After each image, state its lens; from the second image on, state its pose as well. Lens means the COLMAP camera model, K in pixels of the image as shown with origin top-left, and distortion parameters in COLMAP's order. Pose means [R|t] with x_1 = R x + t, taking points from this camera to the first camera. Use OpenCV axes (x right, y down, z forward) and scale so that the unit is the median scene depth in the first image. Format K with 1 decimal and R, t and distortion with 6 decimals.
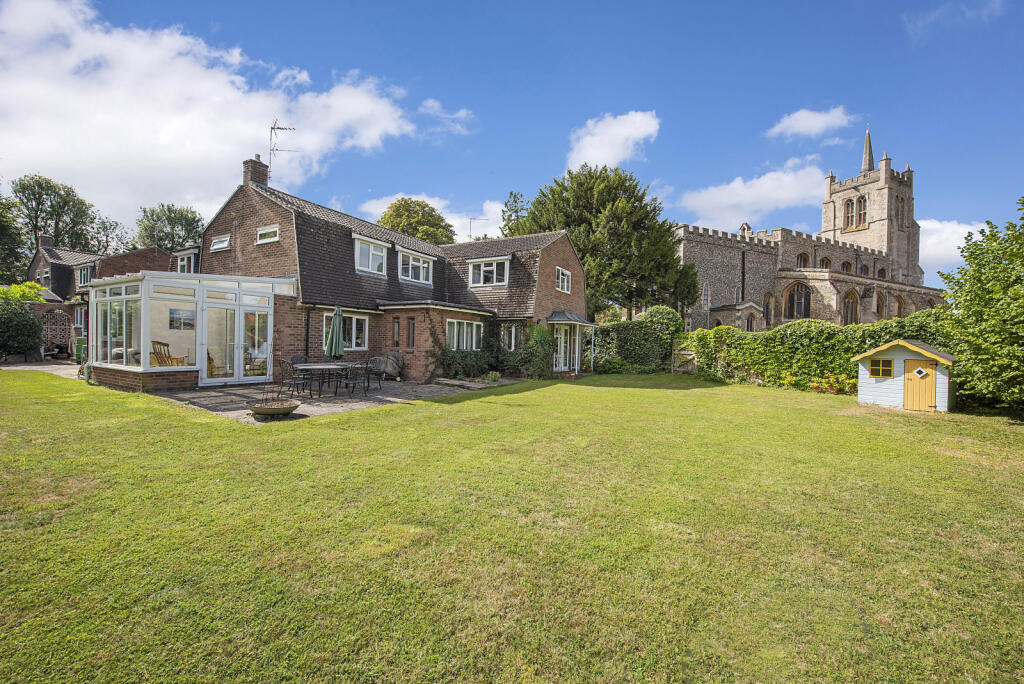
lens RADIAL K [[409.5, 0, 510.0], [0, 409.5, 340.6], [0, 0, 1]] dist [-0.000904, -0.000346]
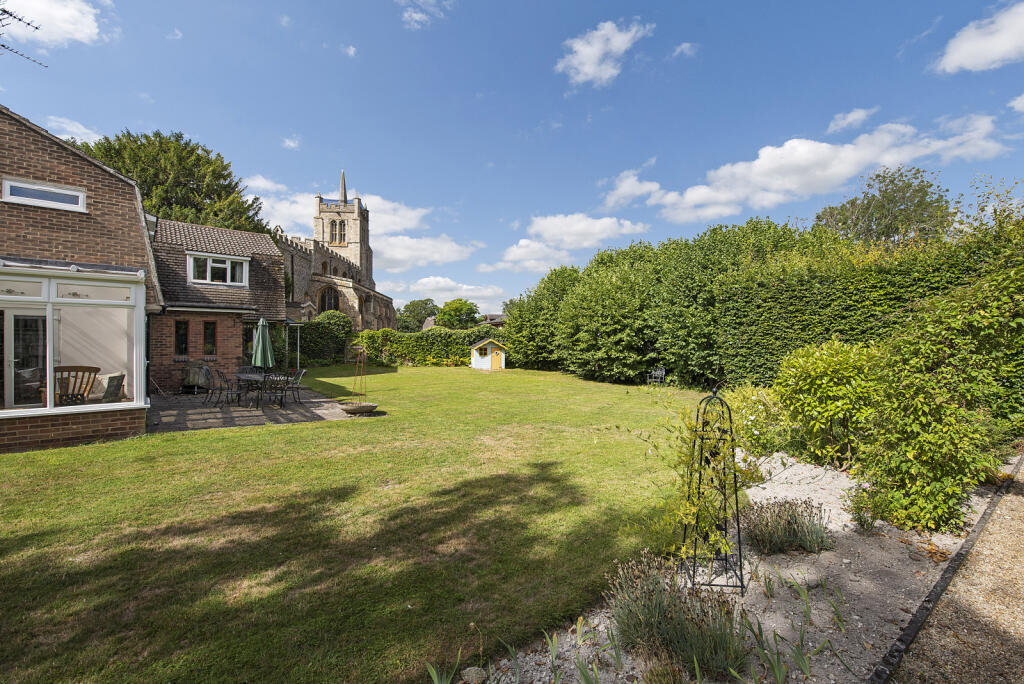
lens RADIAL K [[441.2, 0, 511.4], [0, 441.2, 340.6], [0, 0, 1]] dist [0.000380, 0.000086]
pose [[0.332099, -0.026715, 0.942866, -0.868201], [-0.004463, 0.999543, 0.029893, -0.043891], [-0.943234, -0.014135, 0.331828, 0.051770]]
